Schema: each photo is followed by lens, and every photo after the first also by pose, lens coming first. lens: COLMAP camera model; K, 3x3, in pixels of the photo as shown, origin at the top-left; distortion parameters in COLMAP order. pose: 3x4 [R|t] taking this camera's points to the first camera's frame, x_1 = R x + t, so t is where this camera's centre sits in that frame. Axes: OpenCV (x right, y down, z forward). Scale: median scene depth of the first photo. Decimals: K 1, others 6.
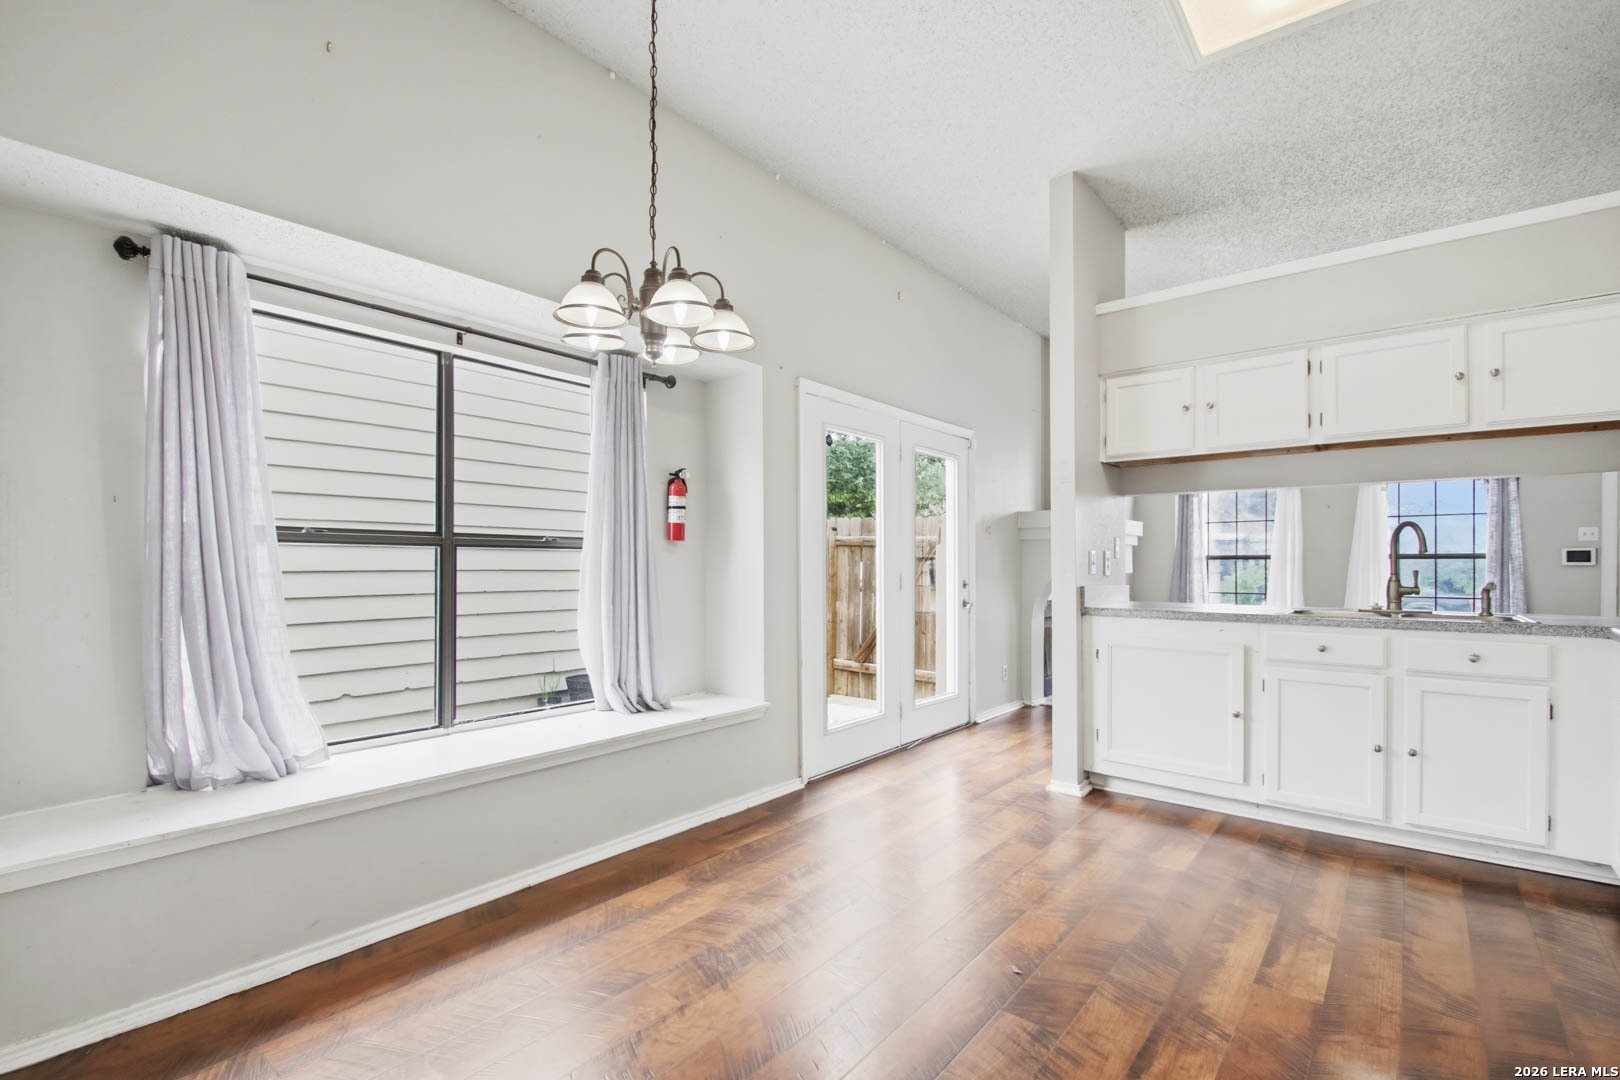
lens RADIAL K [[725.6, 0, 776.0], [0, 725.6, 558.1], [0, 0, 1]] dist [0.019023, -0.025274]
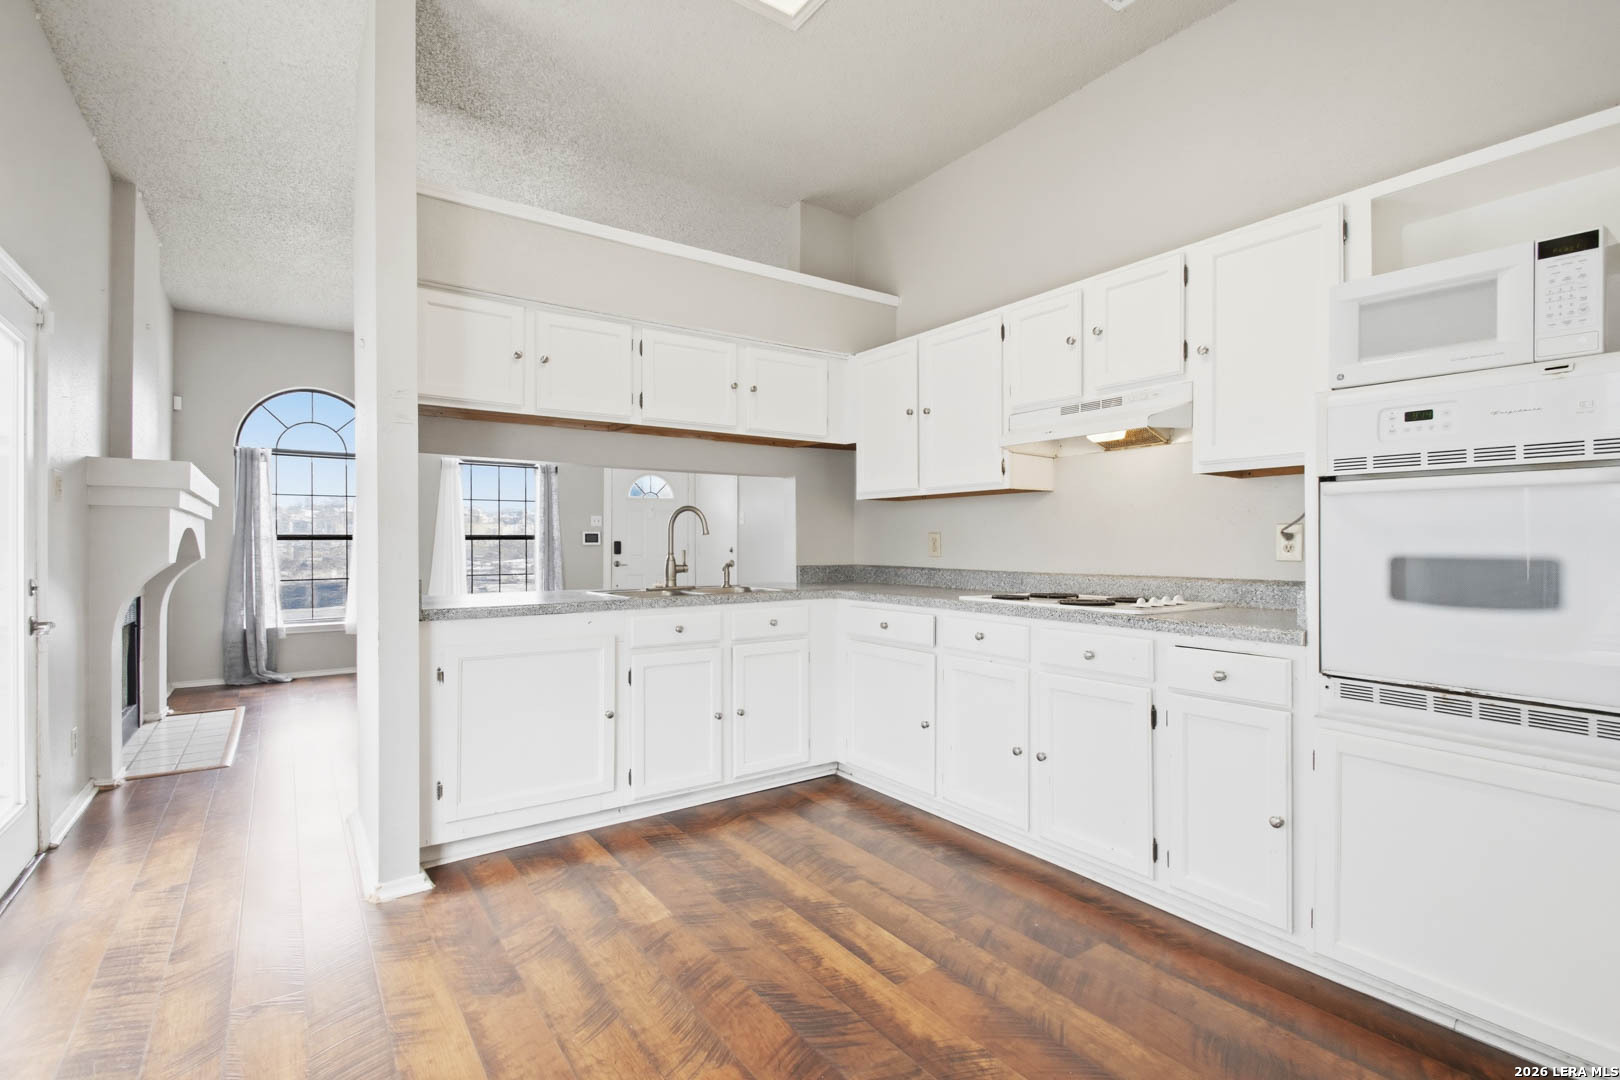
lens RADIAL K [[750.2, 0, 810.0], [0, 750.2, 540.0], [0, 0, 1]] dist [0.002469, -0.000543]
pose [[0.226847, 0.002022, 0.973928, -0.226141], [-0.004533, 0.999989, -0.001020, 0.001064], [-0.973920, -0.004184, 0.226853, 0.605730]]
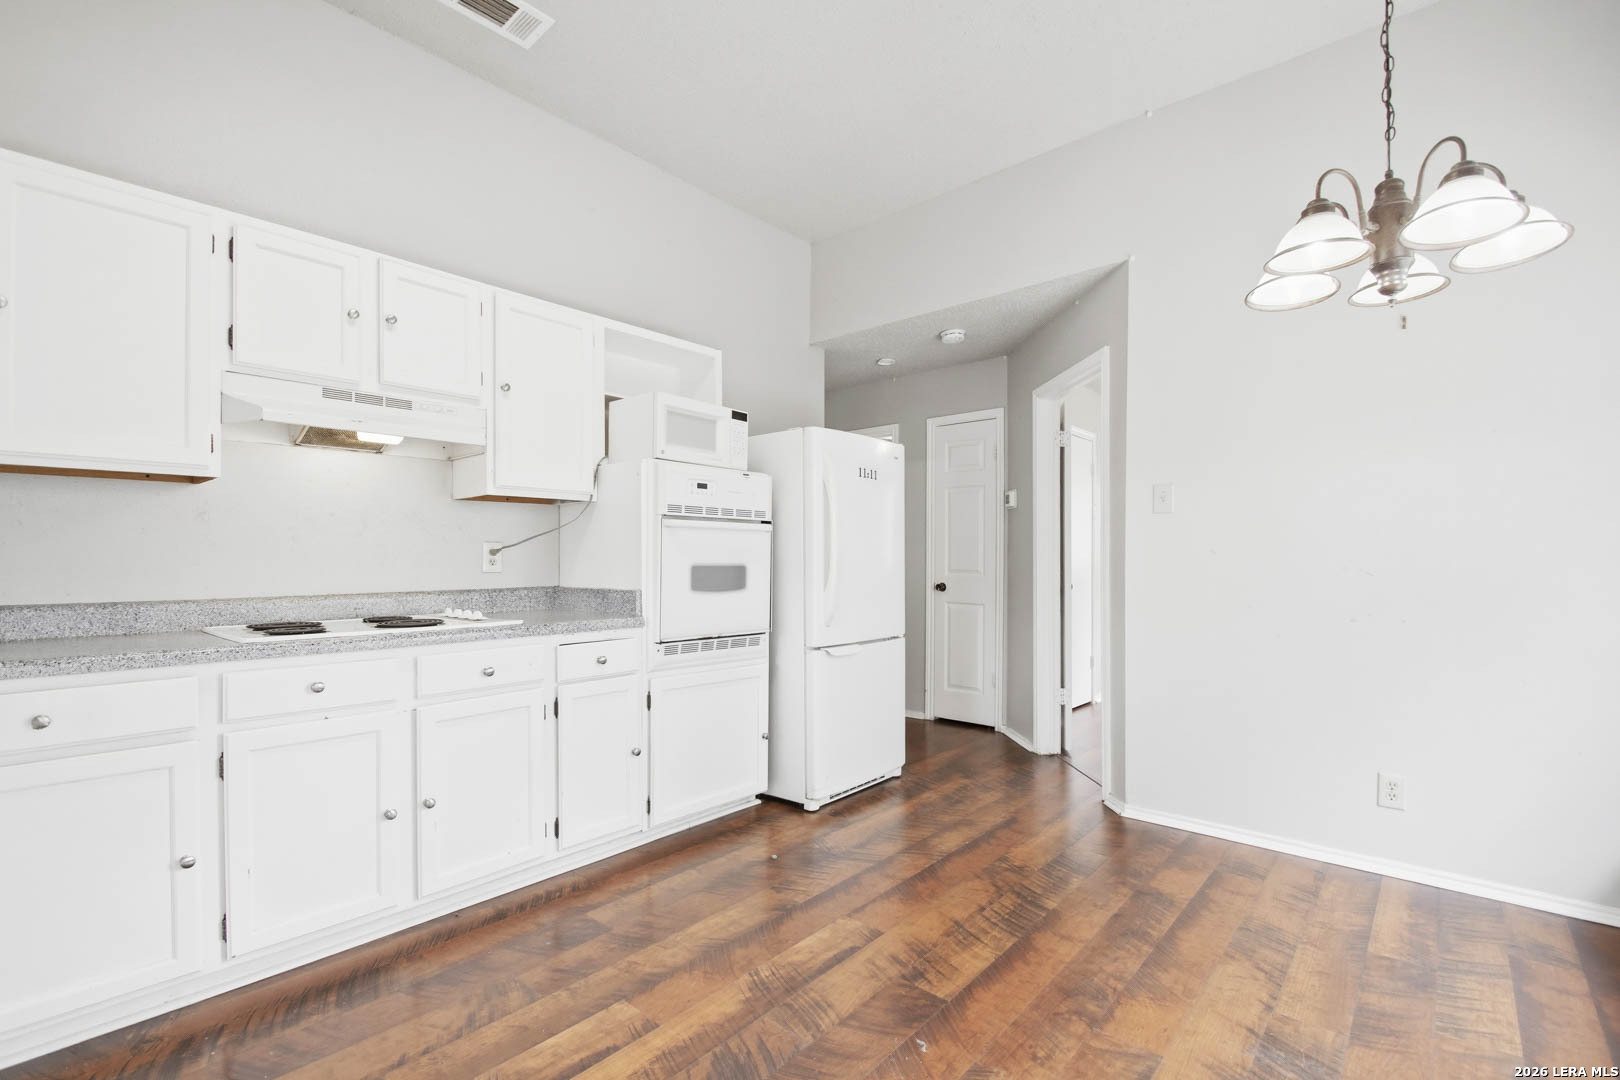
lens RADIAL K [[704.5, 0, 799.2], [0, 704.5, 568.5], [0, 0, 1]] dist [0.035087, -0.020462]
pose [[-0.999870, -0.001941, 0.015999, 0.321594], [-0.001781, 0.999948, 0.010031, 0.005895], [-0.016018, 0.010002, -0.999822, 1.279230]]
